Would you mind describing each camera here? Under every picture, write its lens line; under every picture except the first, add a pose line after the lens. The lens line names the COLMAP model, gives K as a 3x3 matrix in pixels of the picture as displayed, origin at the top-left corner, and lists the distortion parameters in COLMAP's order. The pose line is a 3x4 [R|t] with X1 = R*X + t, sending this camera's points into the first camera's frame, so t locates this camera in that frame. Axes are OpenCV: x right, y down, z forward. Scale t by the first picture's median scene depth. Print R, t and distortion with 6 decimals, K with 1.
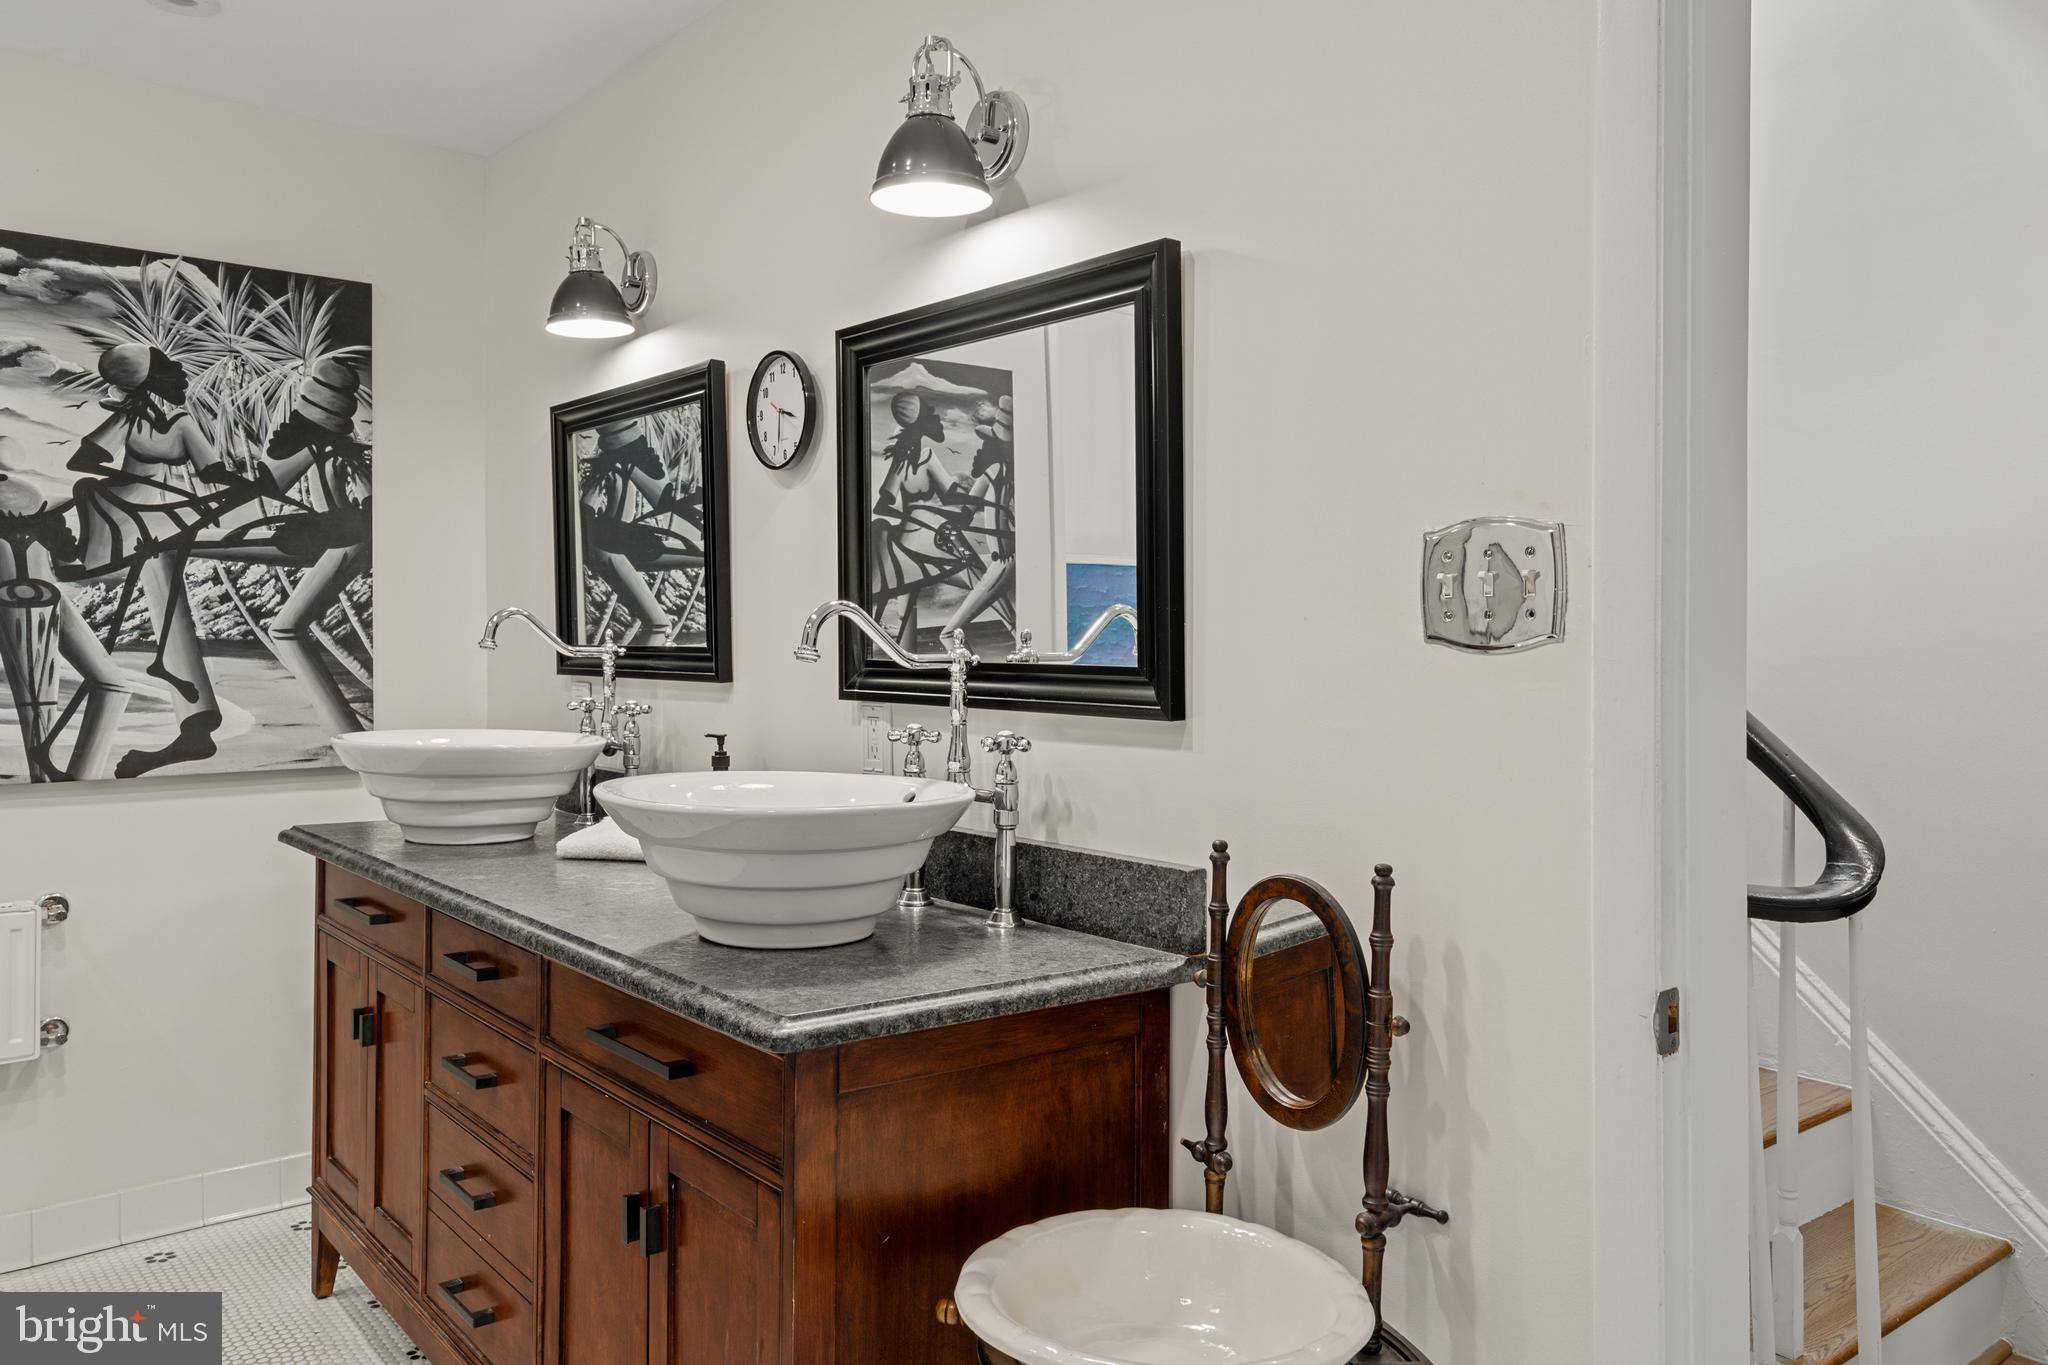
lens RADIAL K [[1493.2, 0, 1025.2], [0, 1493.2, 682.2], [0, 0, 1]] dist [-0.003974, 0.001406]
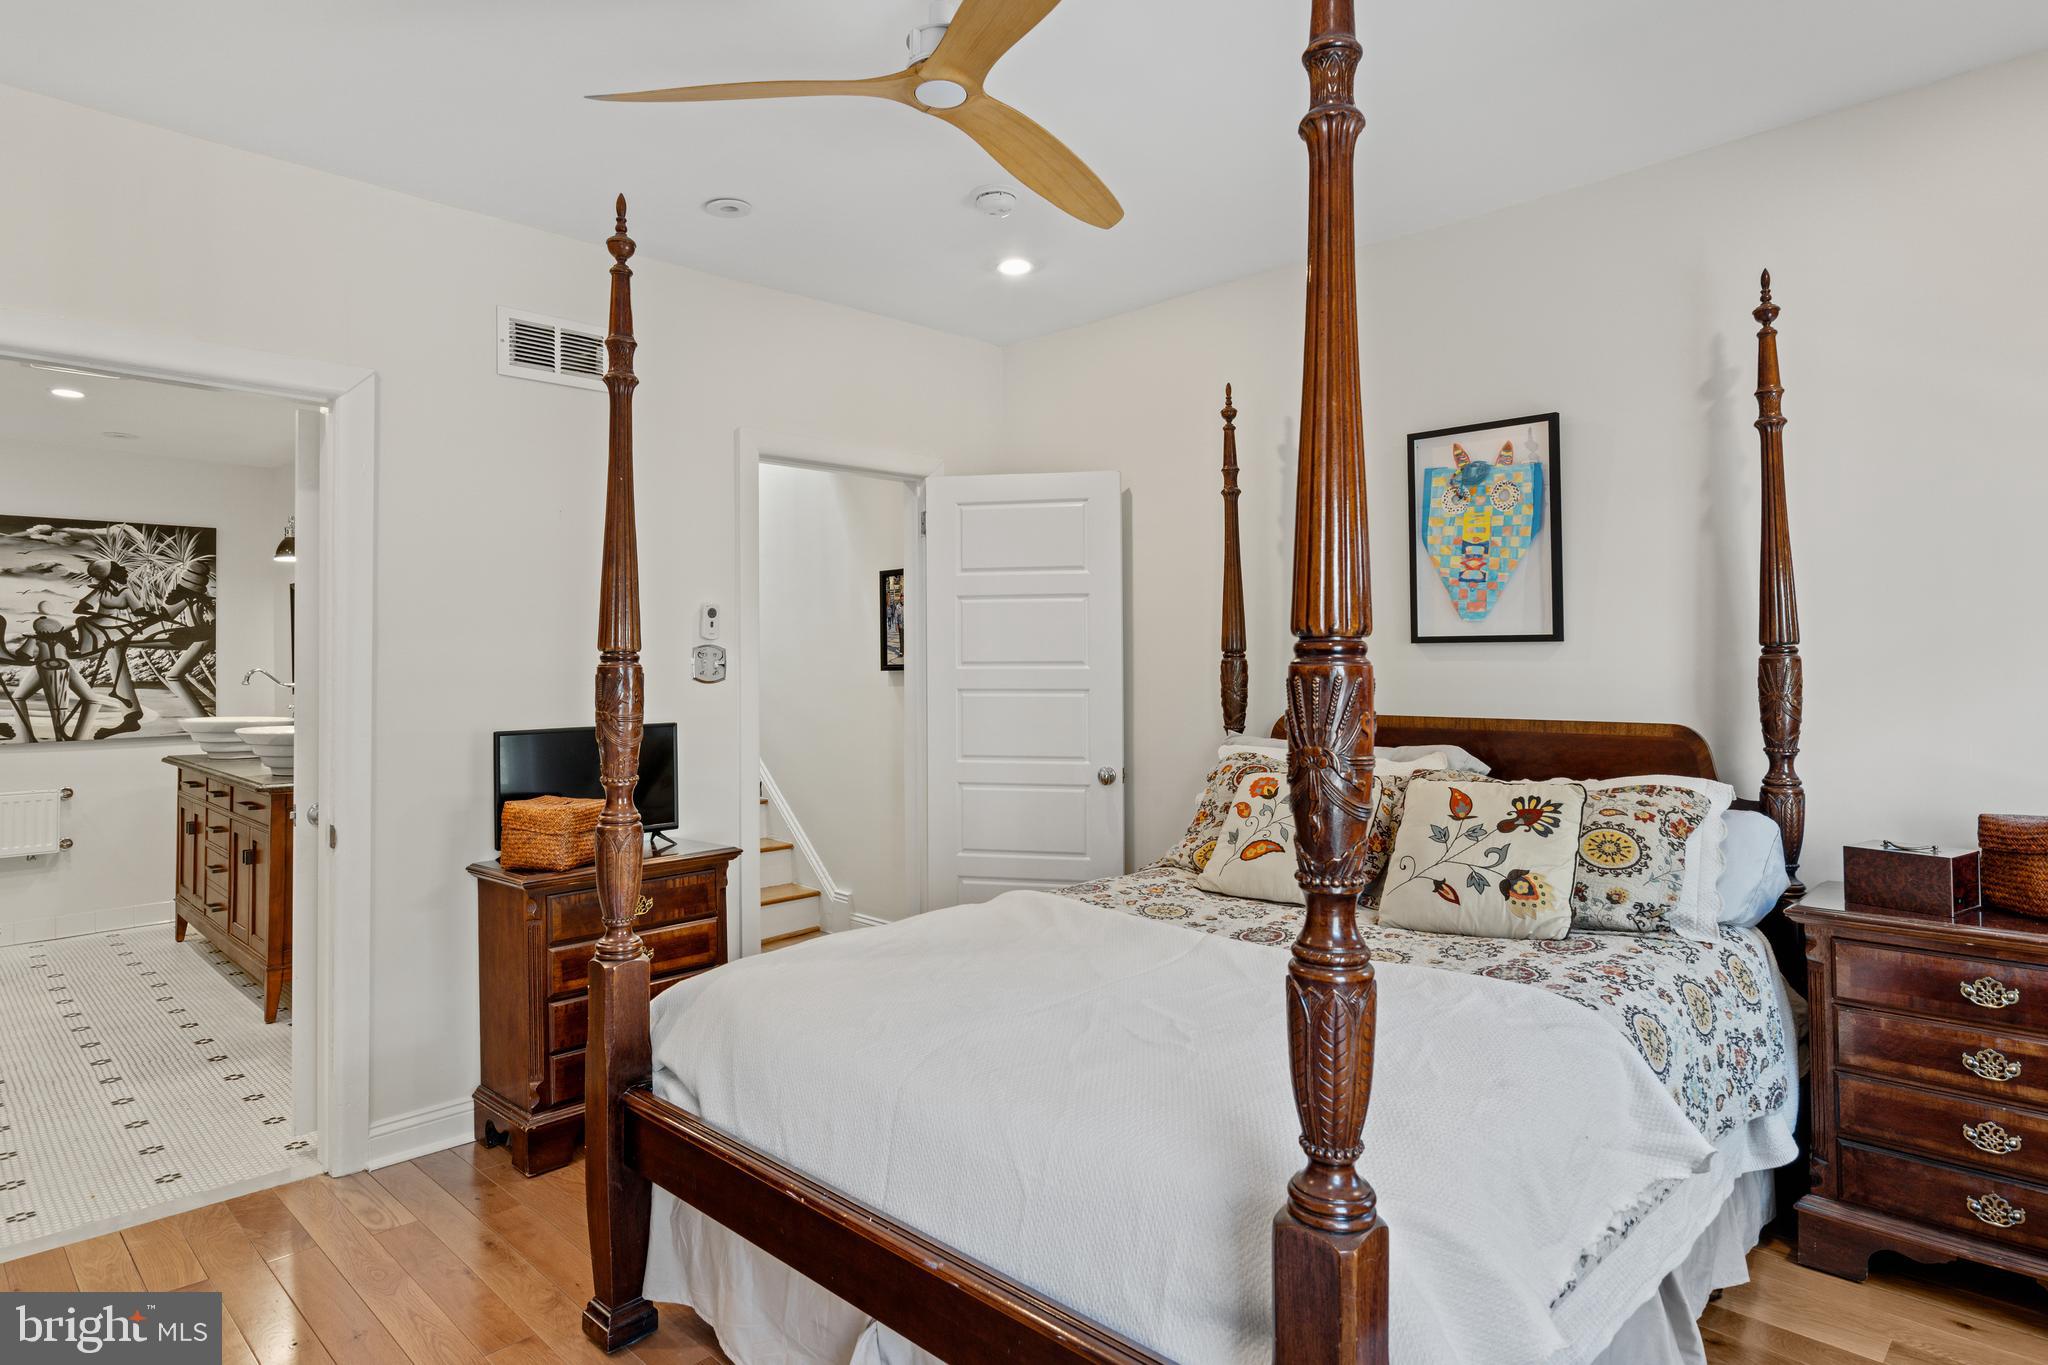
lens RADIAL K [[1148.3, 0, 1022.5], [0, 1148.3, 666.4], [0, 0, 1]] dist [0.000199, -0.000223]
pose [[0.994010, -0.012112, 0.108615, 0.672757], [0.014854, 0.999590, -0.024476, 0.013480], [-0.108274, 0.025943, 0.993782, -0.997982]]
